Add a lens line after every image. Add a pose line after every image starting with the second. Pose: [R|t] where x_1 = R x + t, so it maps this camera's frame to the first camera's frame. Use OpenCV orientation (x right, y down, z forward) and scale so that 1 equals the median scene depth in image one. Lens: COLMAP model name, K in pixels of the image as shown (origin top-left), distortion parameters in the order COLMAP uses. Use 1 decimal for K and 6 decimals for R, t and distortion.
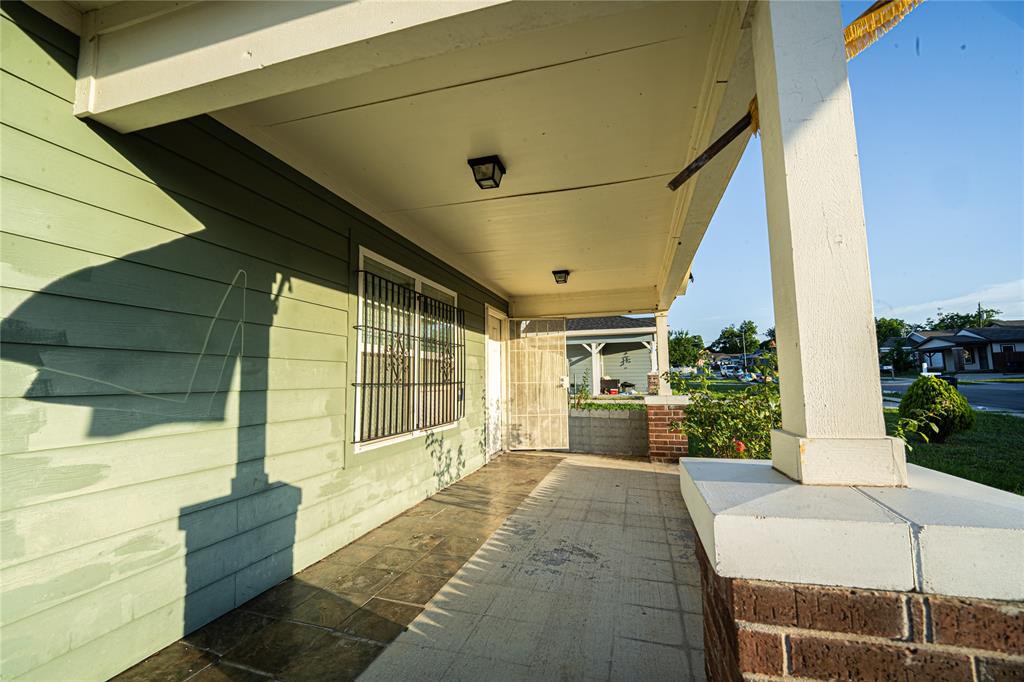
lens RADIAL K [[441.9, 0, 512.0], [0, 441.9, 341.0], [0, 0, 1]] dist [0.013575, -0.020467]
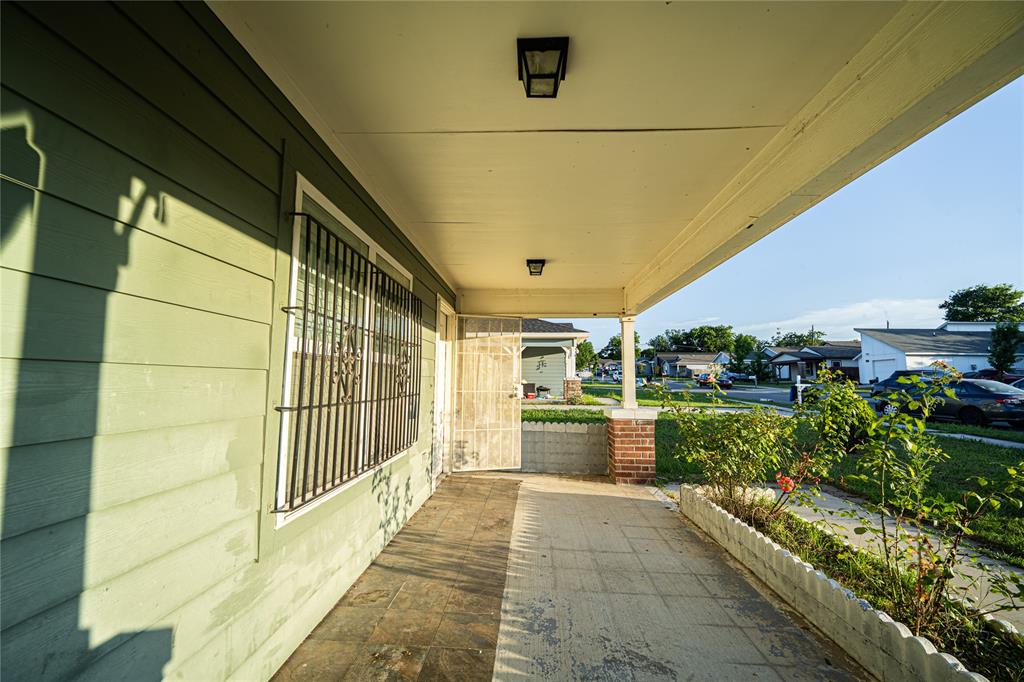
lens RADIAL K [[428.9, 0, 512.0], [0, 428.9, 341.0], [0, 0, 1]] dist [0.002777, -0.017815]
pose [[0.970882, 0.043580, 0.235561, -0.141974], [-0.043224, 0.999043, -0.006679, 0.000947], [-0.235627, -0.003697, 0.971837, 0.278125]]
